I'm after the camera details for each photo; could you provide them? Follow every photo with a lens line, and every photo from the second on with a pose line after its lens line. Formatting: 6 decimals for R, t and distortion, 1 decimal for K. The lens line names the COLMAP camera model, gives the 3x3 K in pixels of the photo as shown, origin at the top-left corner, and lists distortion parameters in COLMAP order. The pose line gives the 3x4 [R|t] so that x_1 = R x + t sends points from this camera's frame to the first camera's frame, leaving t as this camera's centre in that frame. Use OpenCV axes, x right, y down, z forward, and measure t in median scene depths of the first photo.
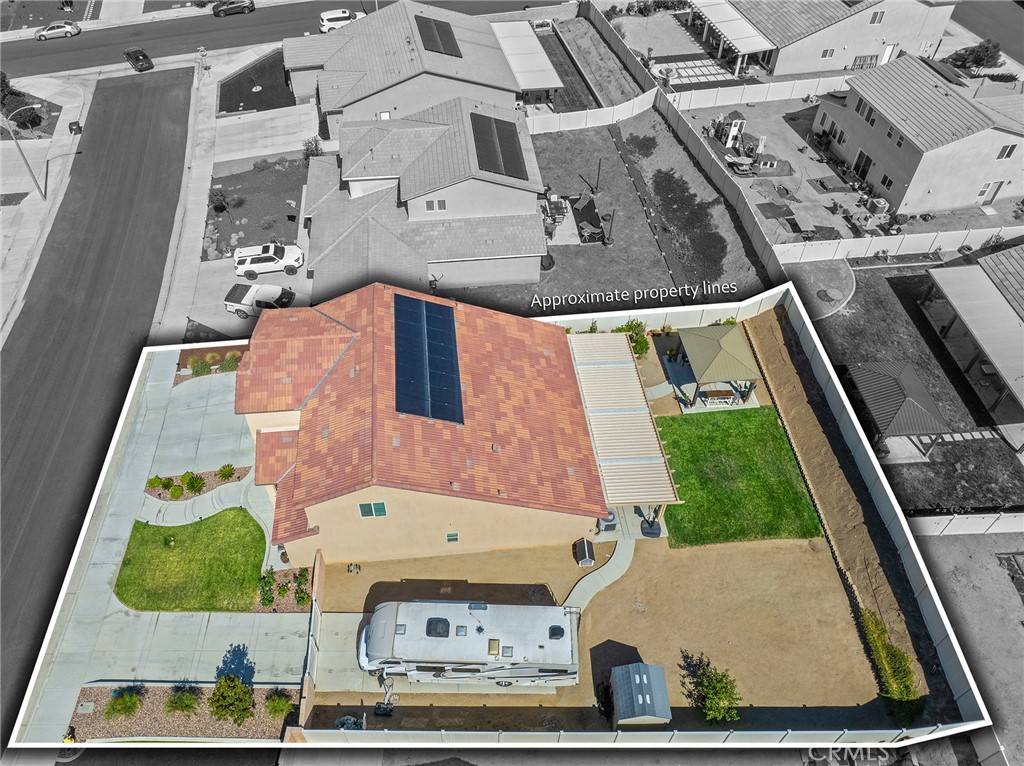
lens RADIAL K [[783.3, 0, 478.5], [0, 783.3, 341.8], [0, 0, 1]] dist [-0.047050, 0.009511]
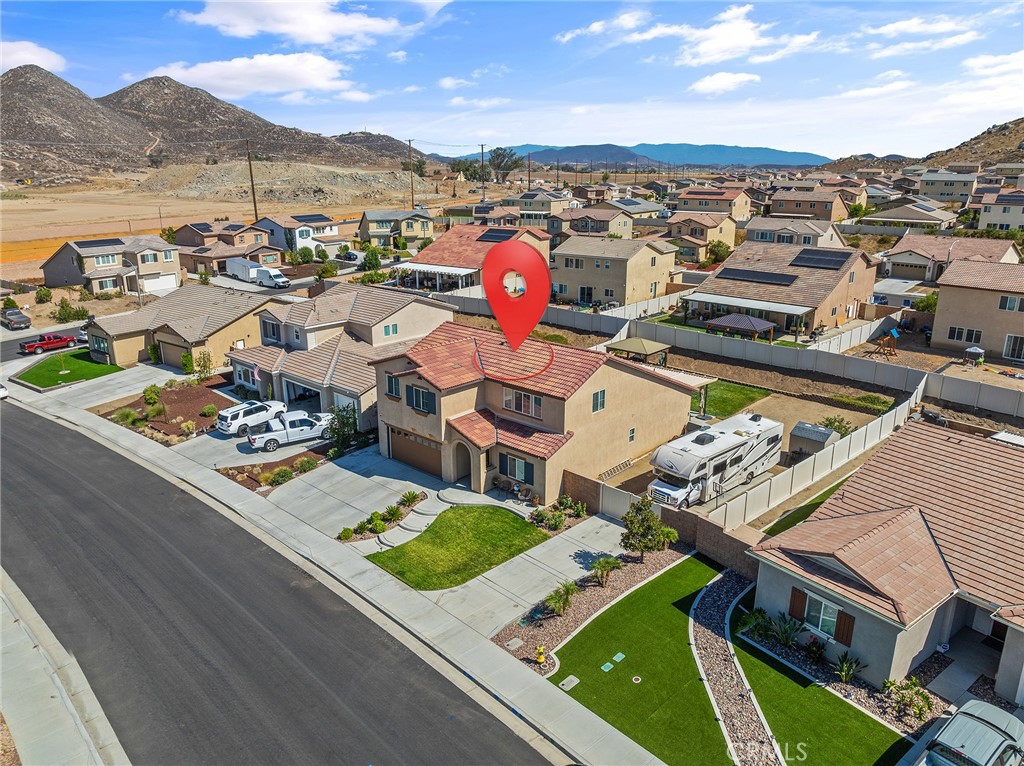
lens RADIAL K [[722.1, 0, 517.6], [0, 722.1, 377.5], [0, 0, 1]] dist [-0.044996, 0.016403]
pose [[0.731363, -0.185574, 0.656255, -0.884555], [0.484747, 0.818321, -0.308823, 0.435175], [-0.479718, 0.543979, 0.688446, 0.253788]]
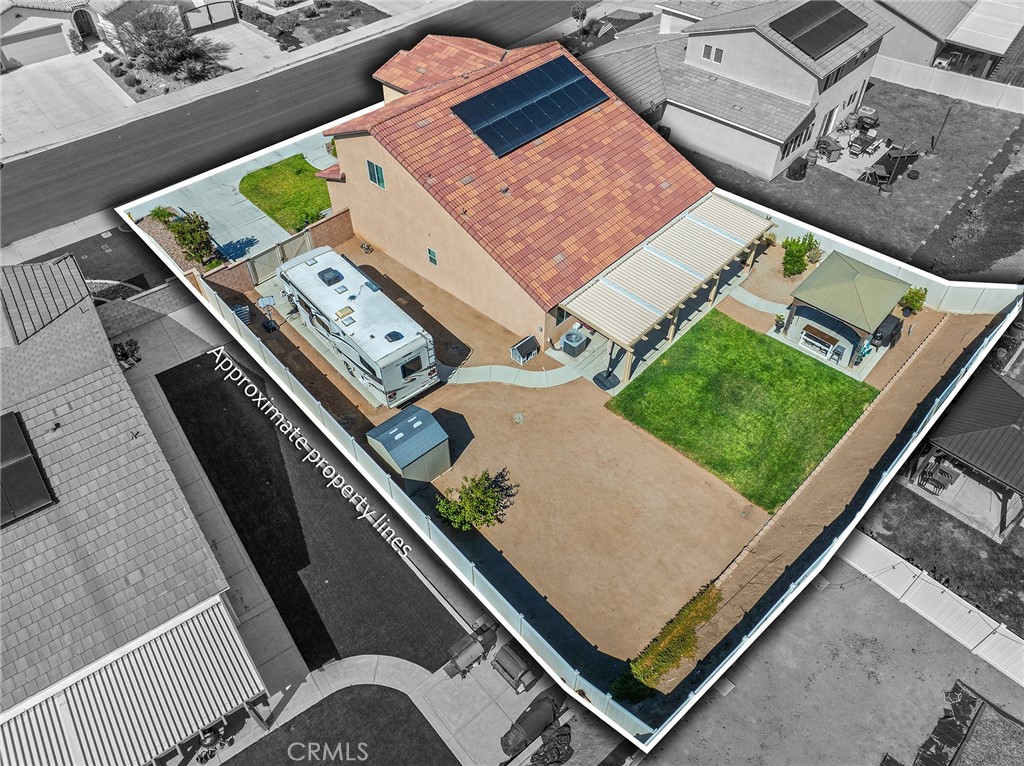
lens RADIAL K [[722.1, 0, 513.6], [0, 722.1, 383.4], [0, 0, 1]] dist [-0.044996, 0.016403]
pose [[0.673262, 0.541354, -0.503642, 0.572456], [-0.531071, 0.827978, 0.180047, 0.163556], [0.514473, 0.146250, 0.844943, 0.307343]]
